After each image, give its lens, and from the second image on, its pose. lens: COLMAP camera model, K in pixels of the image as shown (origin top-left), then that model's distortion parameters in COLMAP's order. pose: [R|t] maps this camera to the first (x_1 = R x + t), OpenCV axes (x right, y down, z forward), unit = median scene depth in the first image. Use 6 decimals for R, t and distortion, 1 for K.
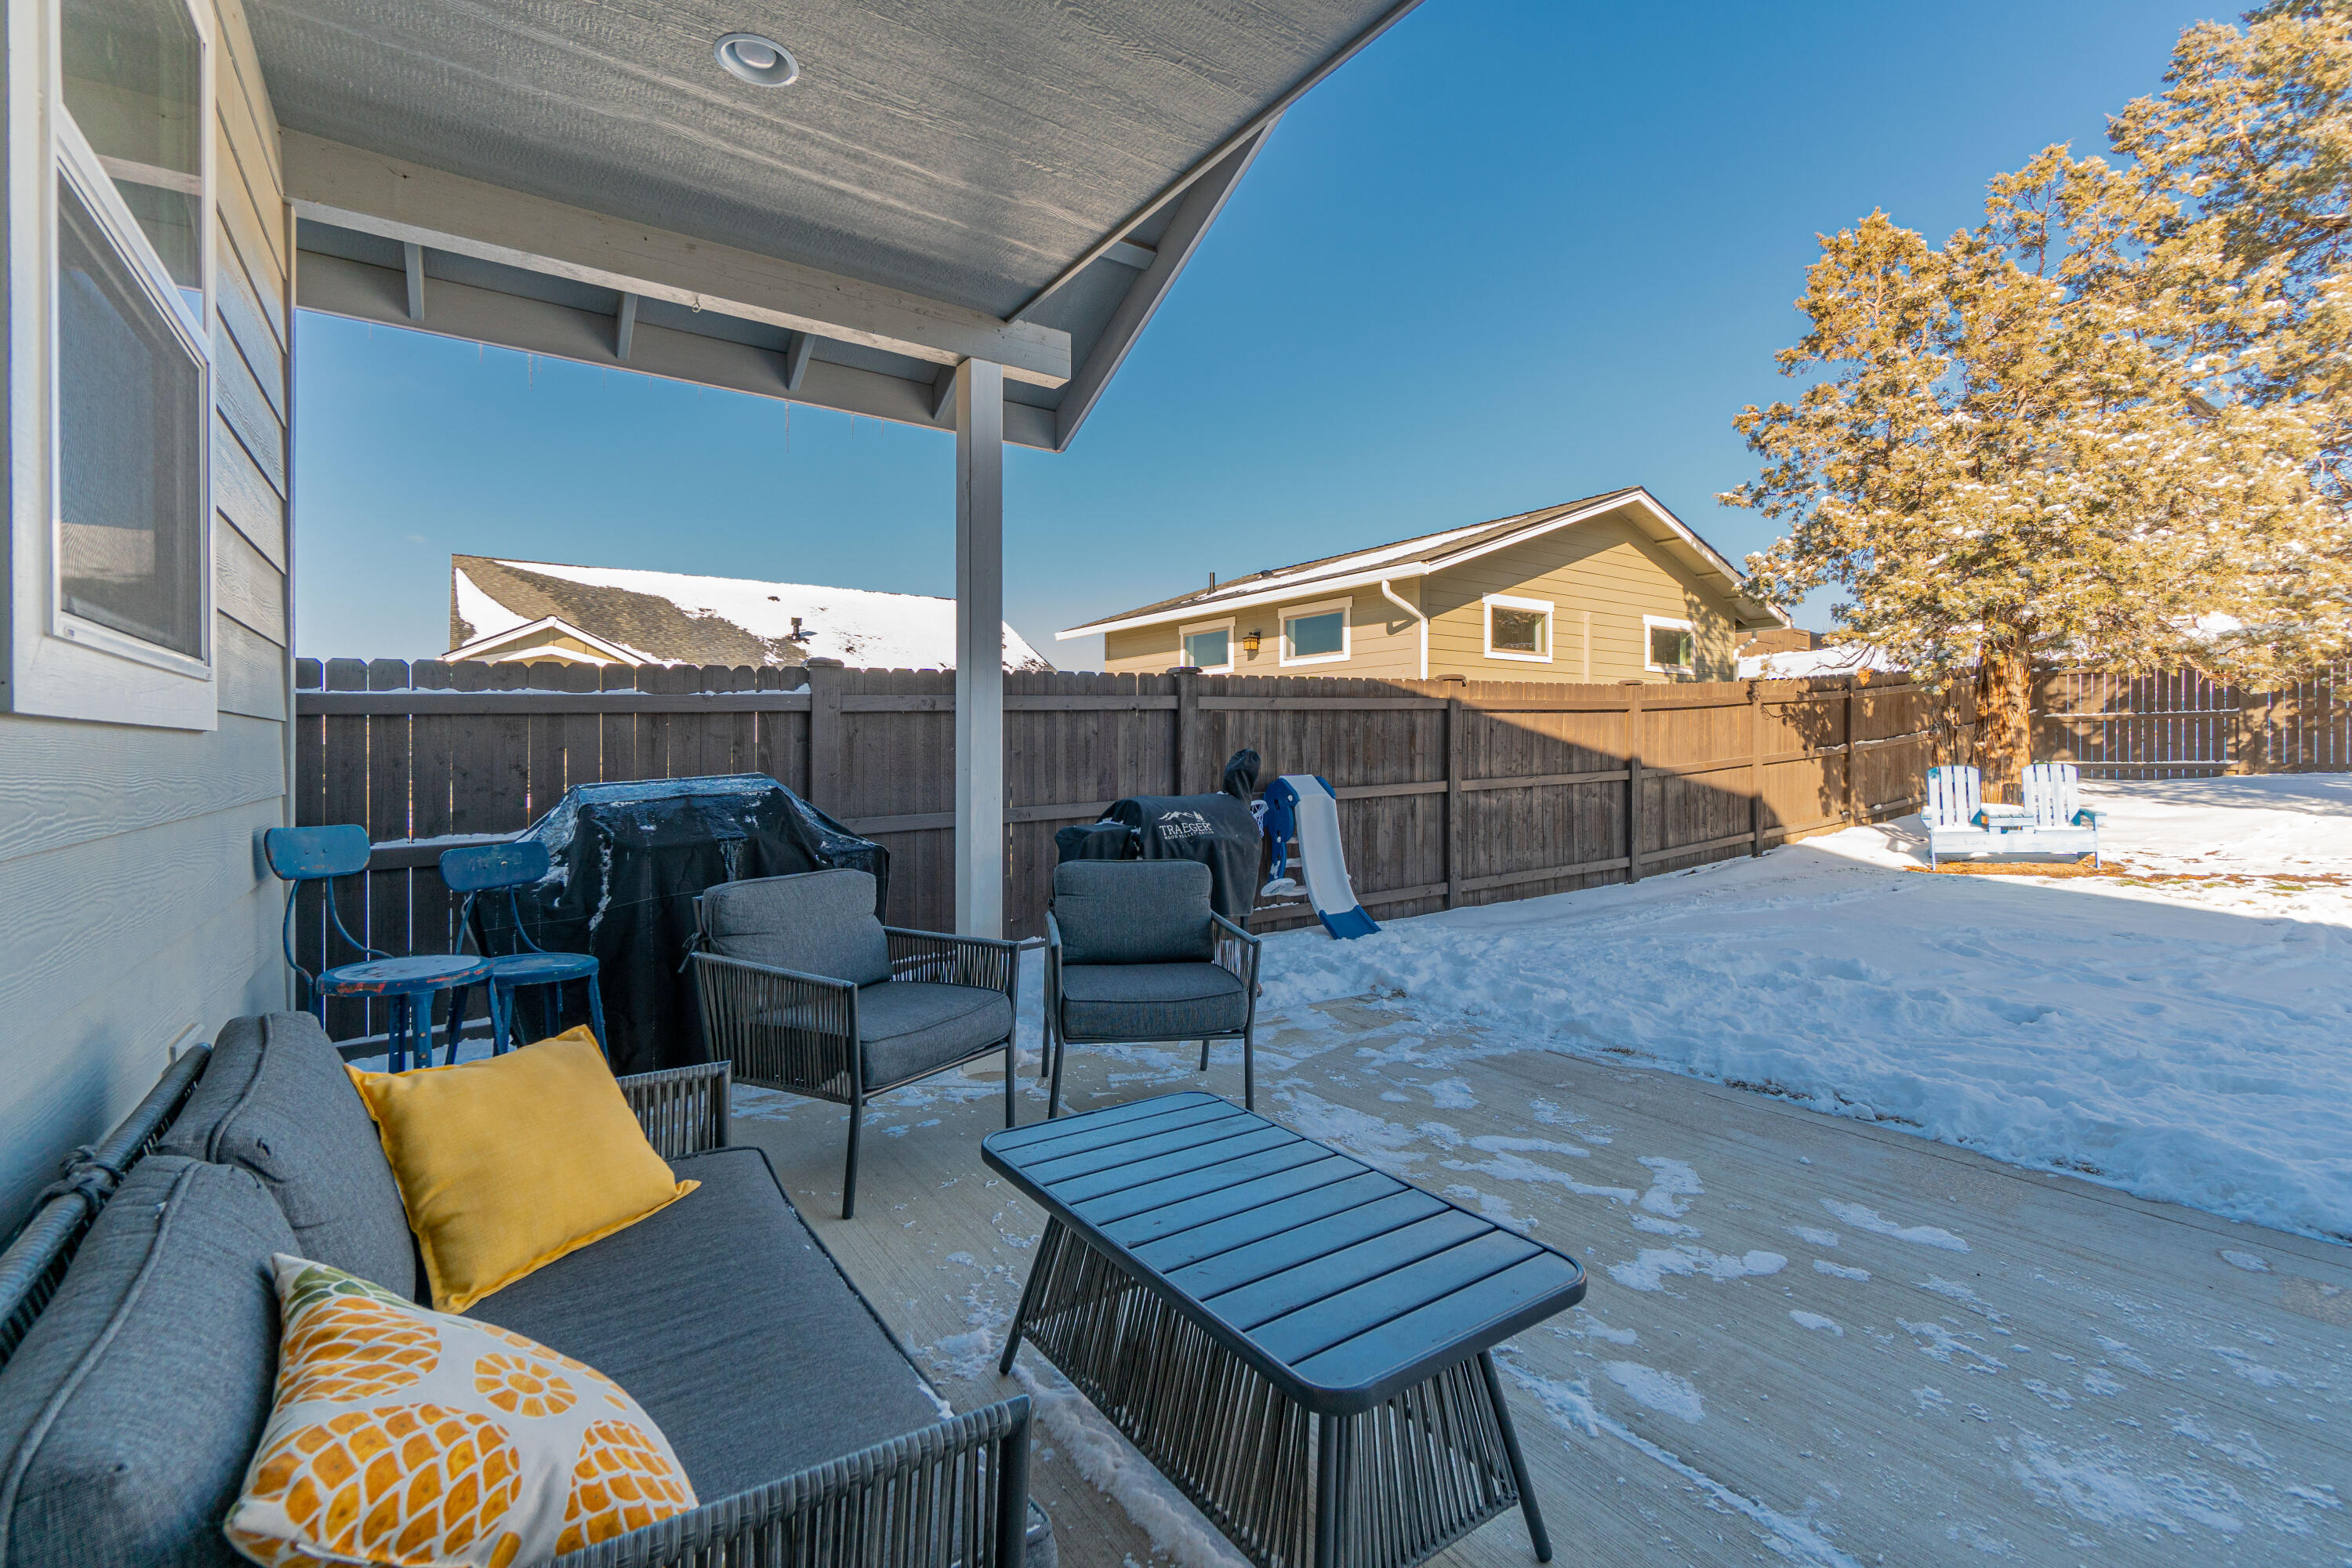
lens RADIAL K [[1017.7, 0, 1183.5], [0, 1017.7, 773.7], [0, 0, 1]] dist [-0.004186, 0.000419]
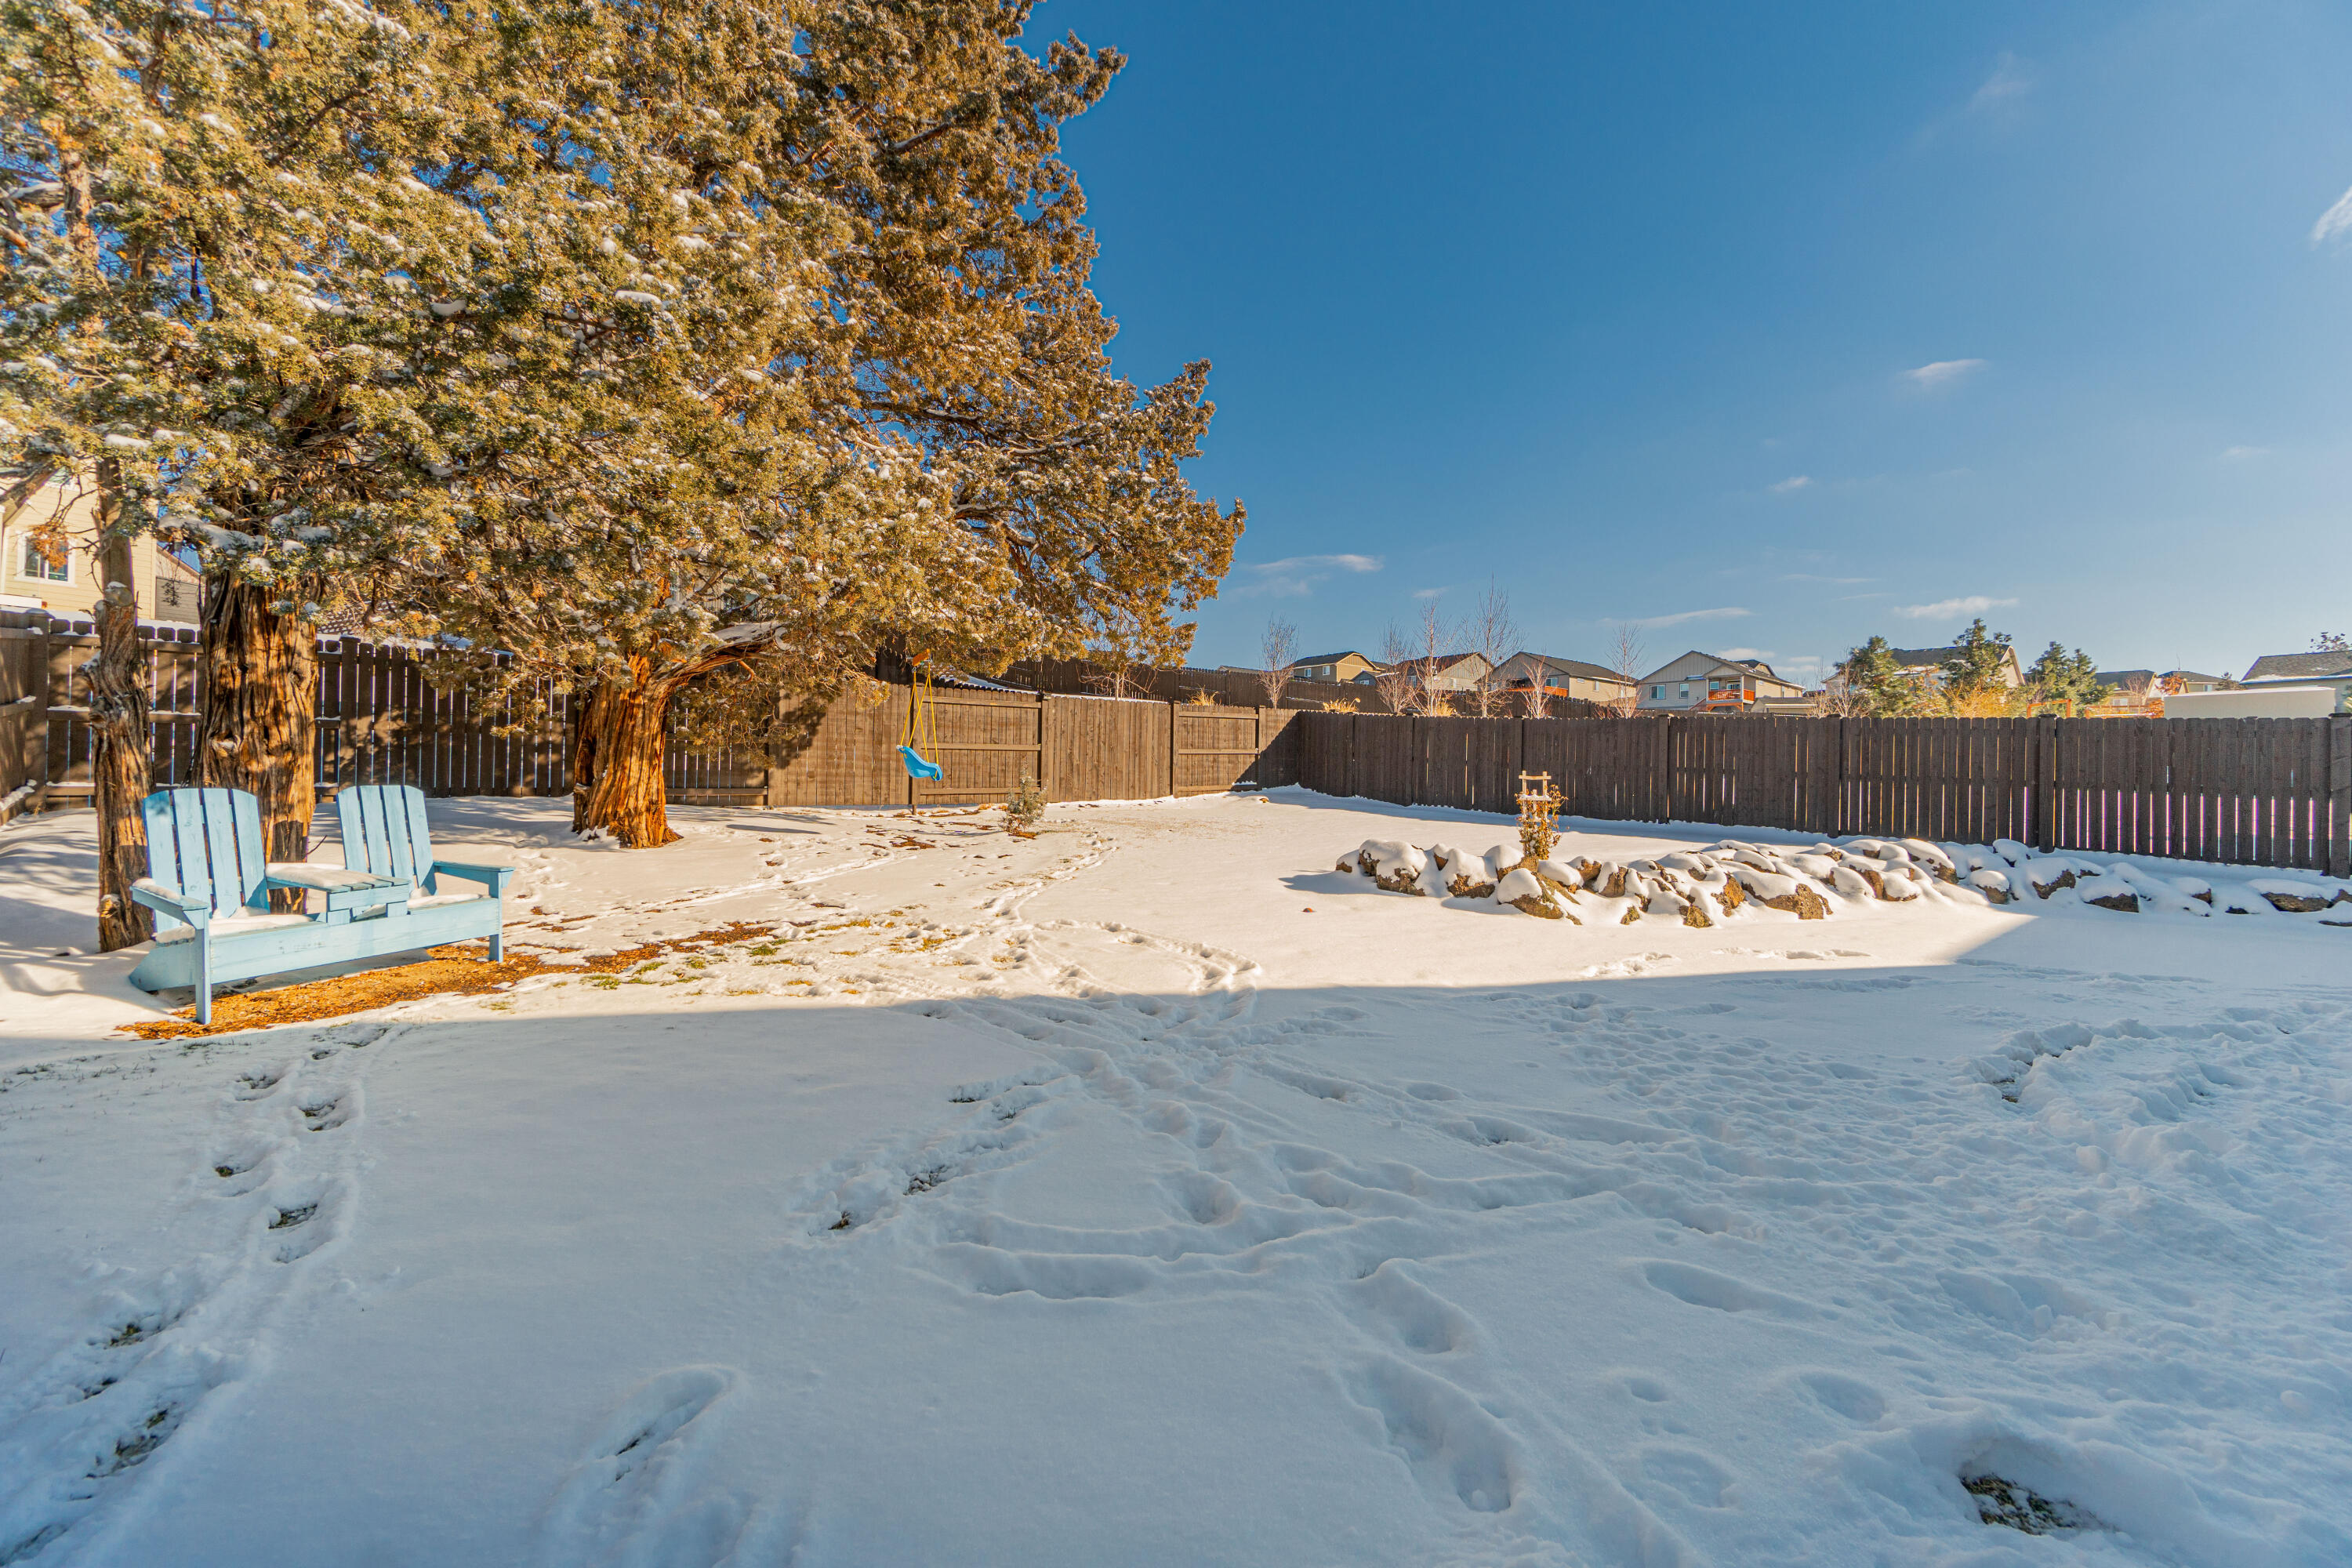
lens RADIAL K [[1009.9, 0, 1185.3], [0, 1009.9, 782.4], [0, 0, 1]] dist [-0.005868, -0.000227]
pose [[-0.129816, 0.008902, 0.991498, 0.240441], [0.006698, 0.999945, -0.008101, -0.003376], [-0.991515, 0.005589, -0.129869, 0.608035]]
